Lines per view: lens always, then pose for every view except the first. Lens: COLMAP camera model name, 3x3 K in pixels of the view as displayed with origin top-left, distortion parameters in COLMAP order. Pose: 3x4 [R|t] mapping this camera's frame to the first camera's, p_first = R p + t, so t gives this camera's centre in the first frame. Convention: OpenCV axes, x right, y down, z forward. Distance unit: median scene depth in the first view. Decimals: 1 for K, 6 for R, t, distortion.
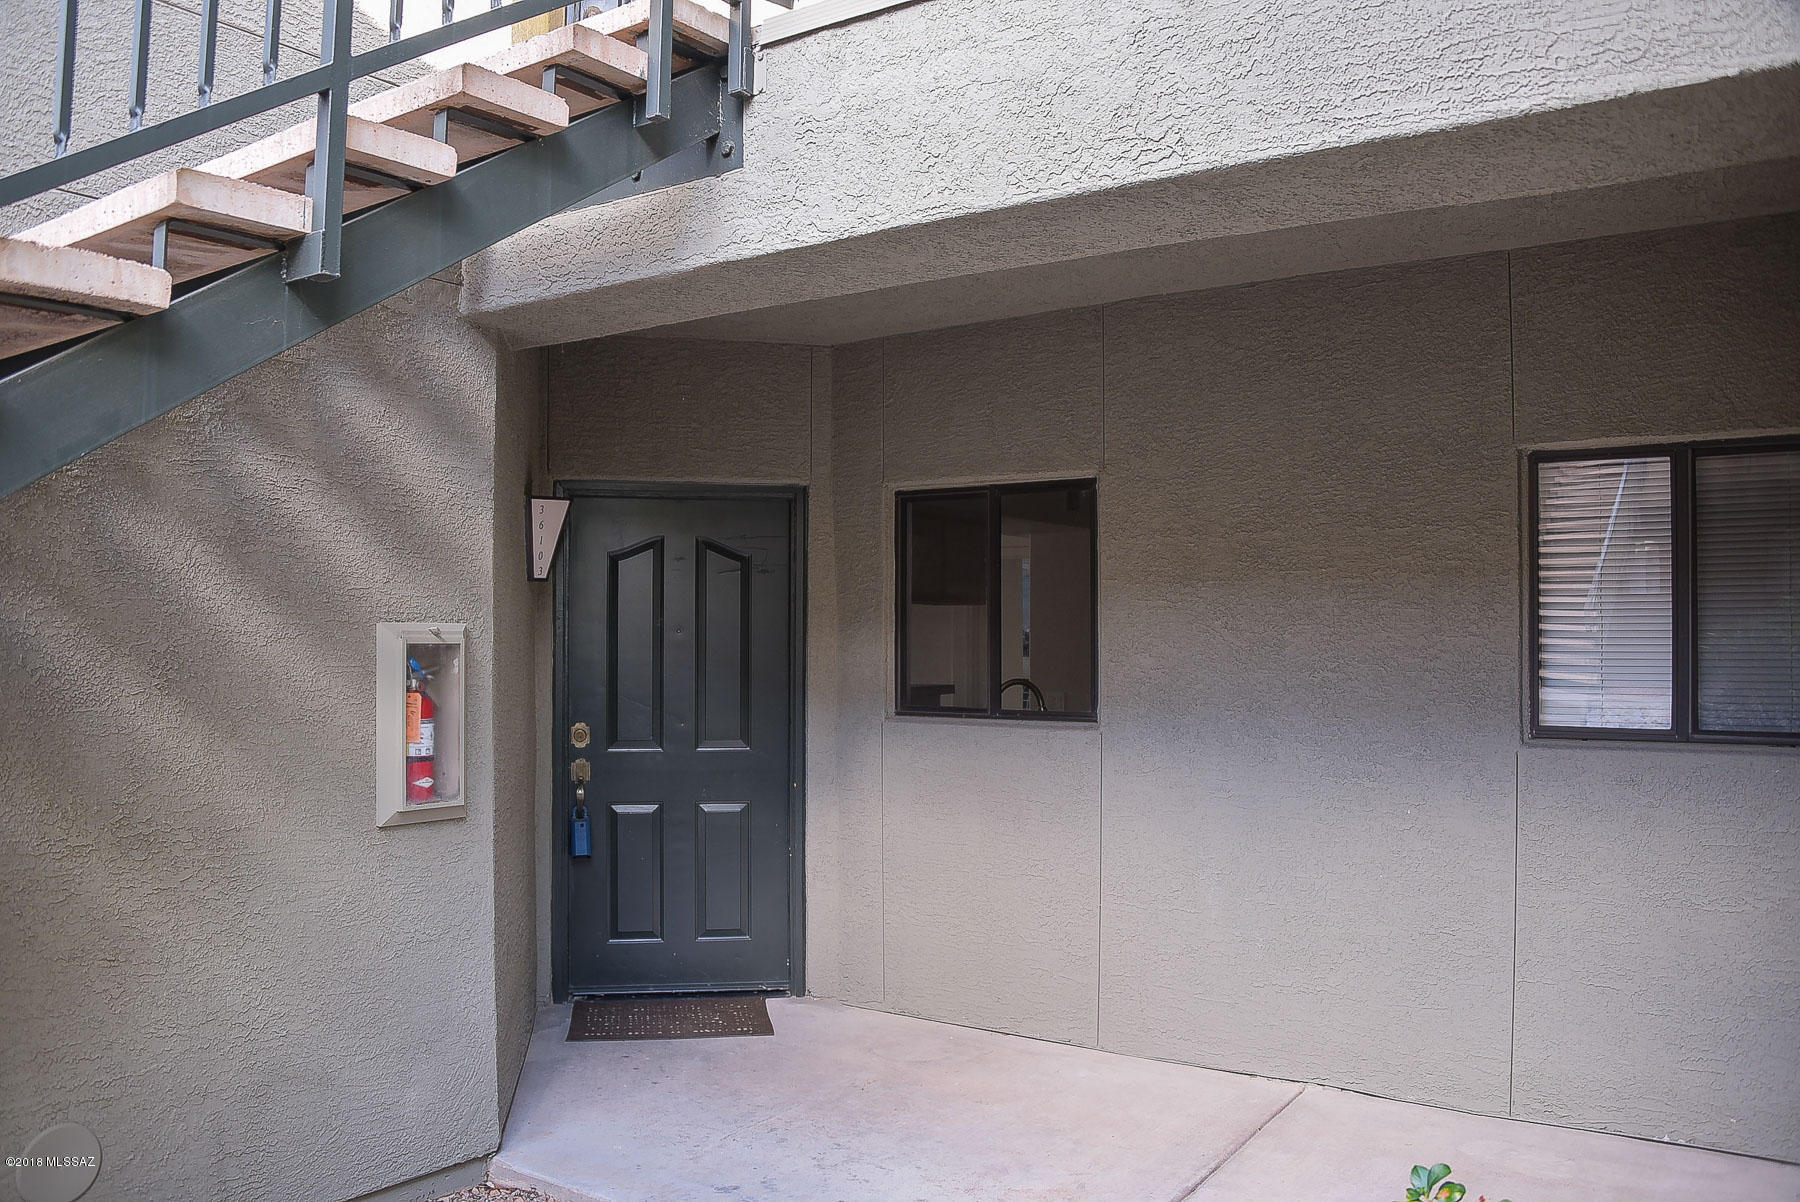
lens RADIAL K [[1476.2, 0, 899.2], [0, 1476.2, 604.5], [0, 0, 1]] dist [-0.005165, -0.000858]
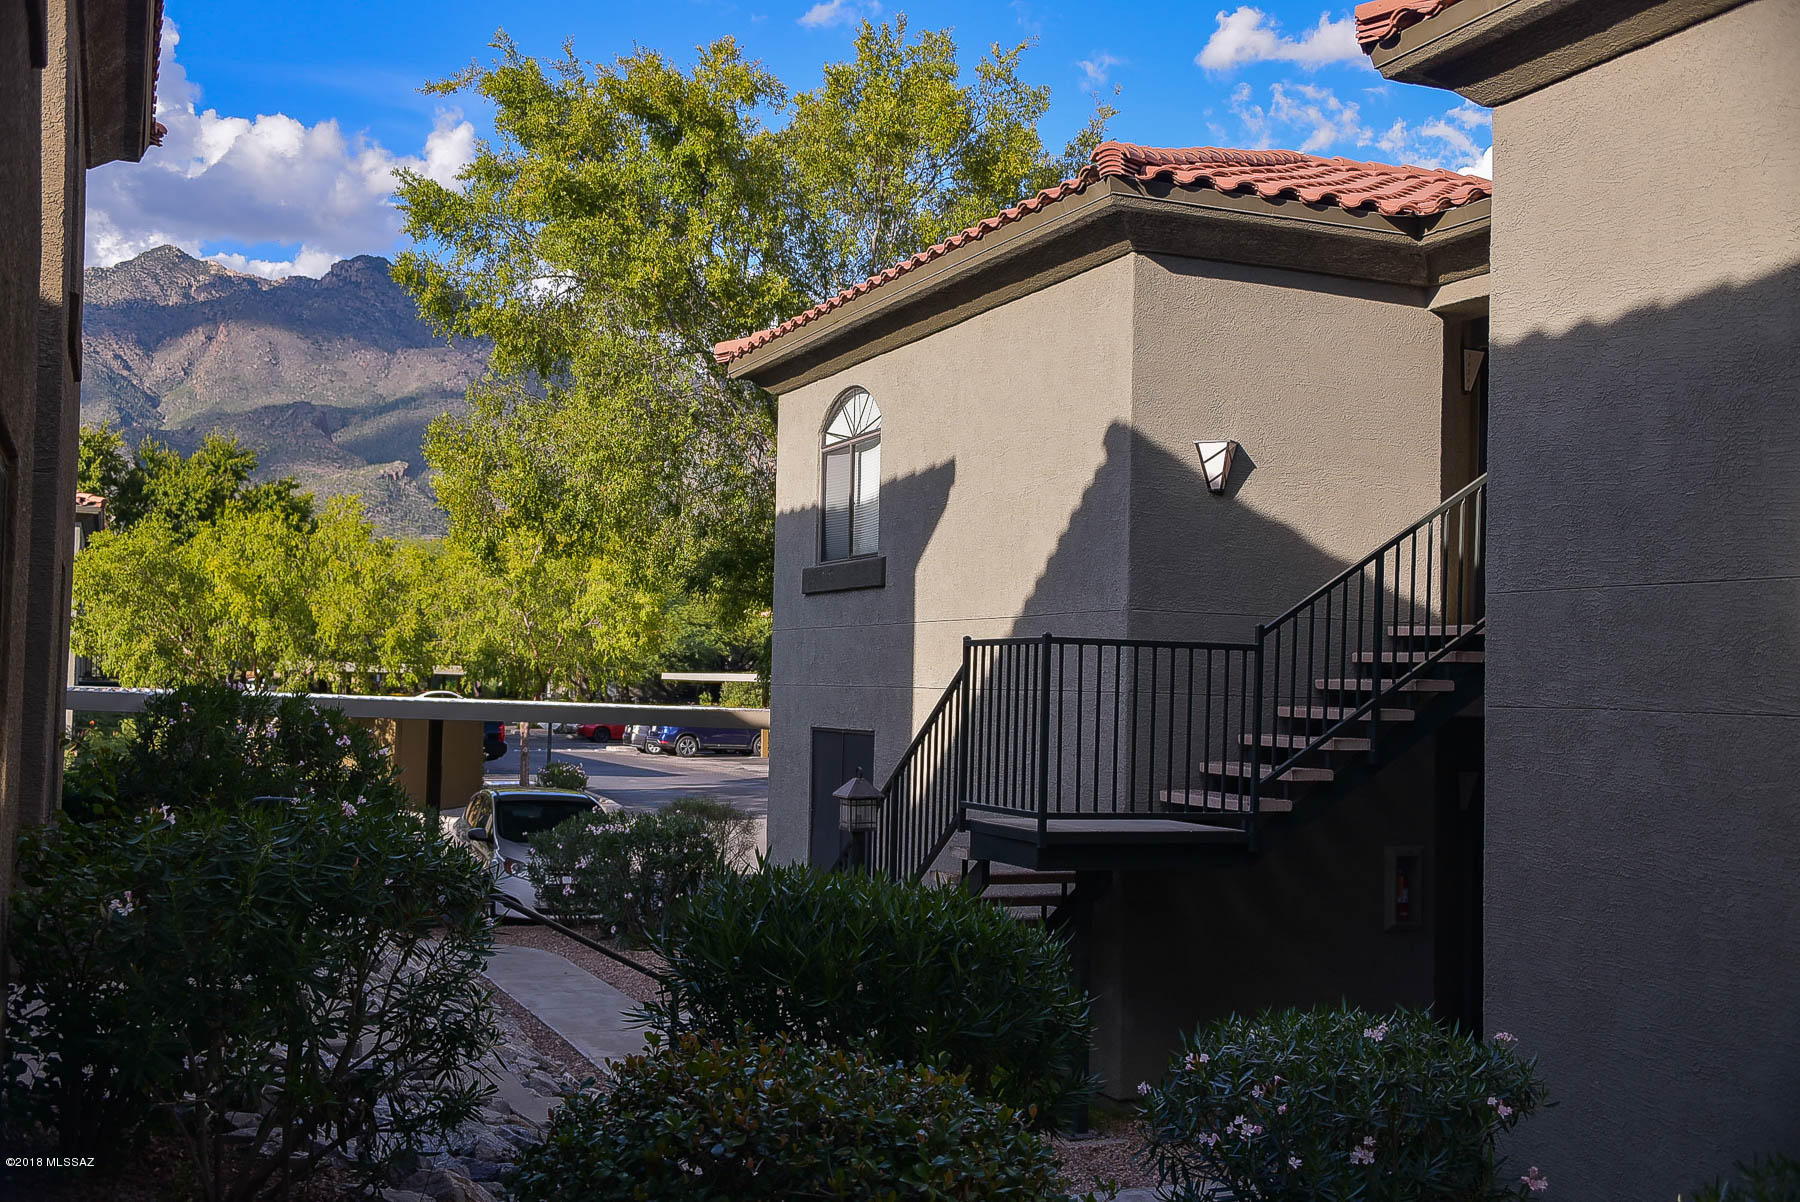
lens RADIAL K [[2014.1, 0, 900.1], [0, 2014.1, 605.5], [0, 0, 1]] dist [-0.002991, 0.000000]
pose [[0.843742, -0.003932, -0.536734, 0.746480], [-0.016357, 0.999320, -0.033033, -0.259341], [0.536499, 0.036650, 0.843105, -2.220805]]
